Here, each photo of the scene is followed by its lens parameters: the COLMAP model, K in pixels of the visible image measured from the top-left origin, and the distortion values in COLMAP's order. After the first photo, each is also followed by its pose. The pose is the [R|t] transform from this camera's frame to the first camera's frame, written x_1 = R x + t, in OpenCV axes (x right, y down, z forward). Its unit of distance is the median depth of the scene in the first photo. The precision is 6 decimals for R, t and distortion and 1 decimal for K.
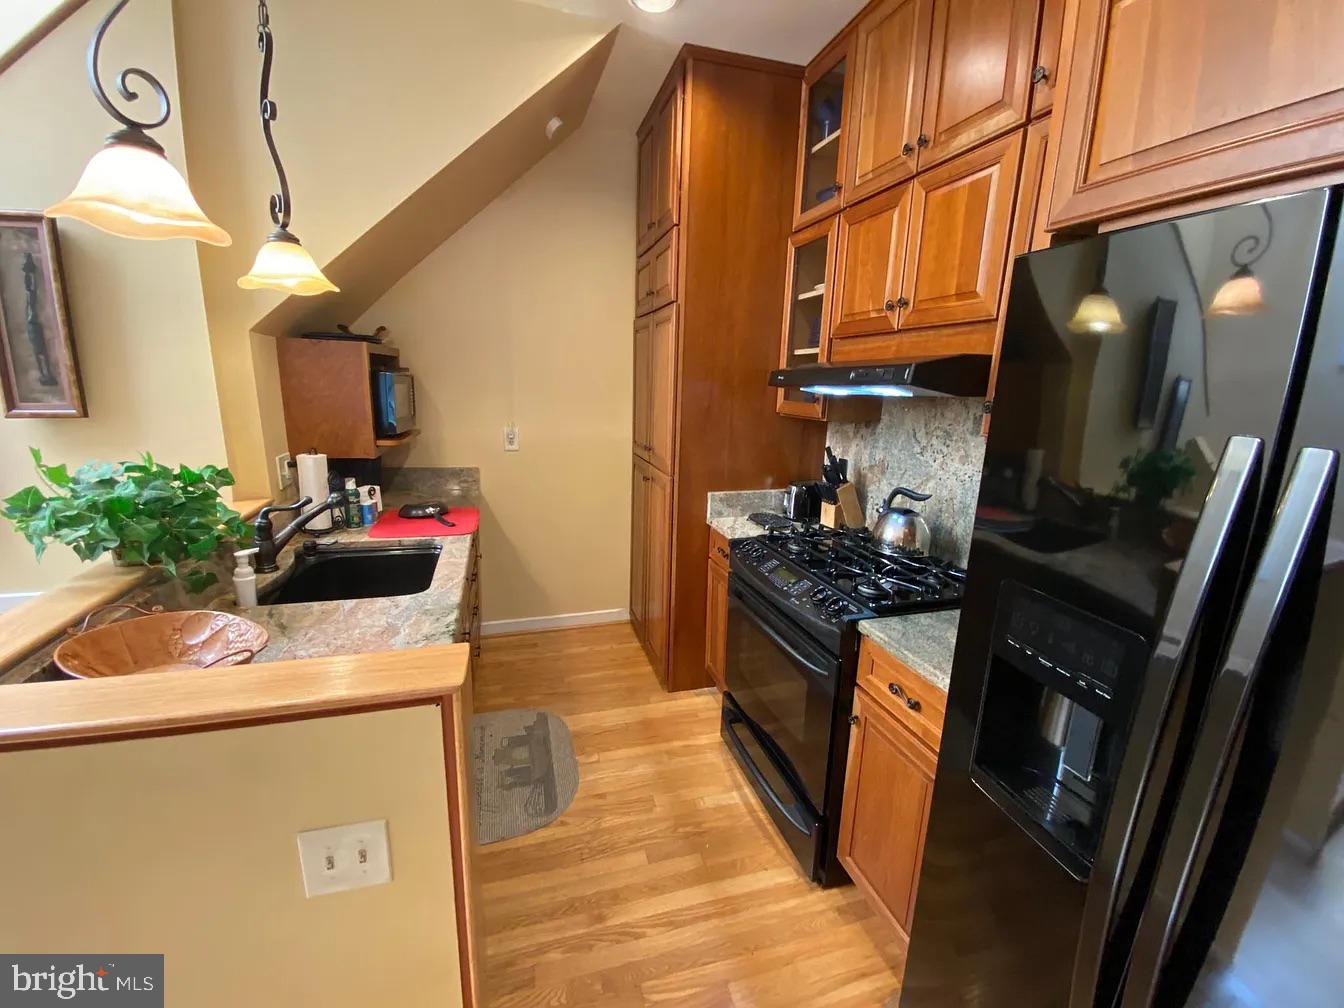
lens RADIAL K [[563.2, 0, 665.5], [0, 563.2, 496.7], [0, 0, 1]] dist [0.038860, -0.000046]
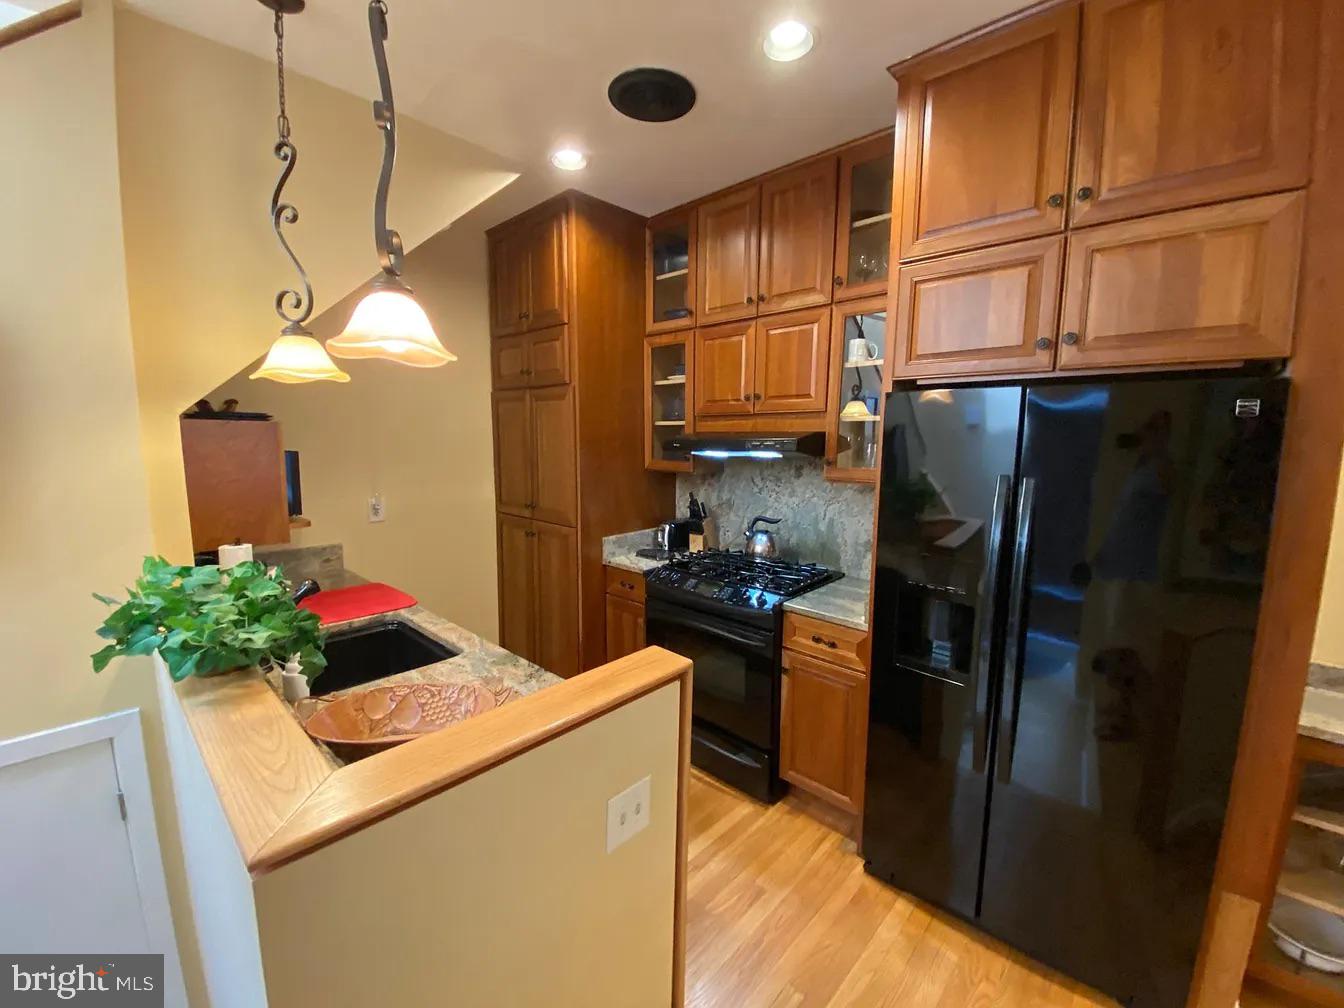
lens RADIAL K [[550.8, 0, 672.0], [0, 550.8, 504.0], [0, 0, 1]] dist [0.096925, -0.000056]
pose [[0.862257, -0.087050, 0.498934, -0.466586], [0.122695, 0.991677, -0.039022, -0.018556], [-0.491385, 0.094863, 0.865761, -0.128902]]
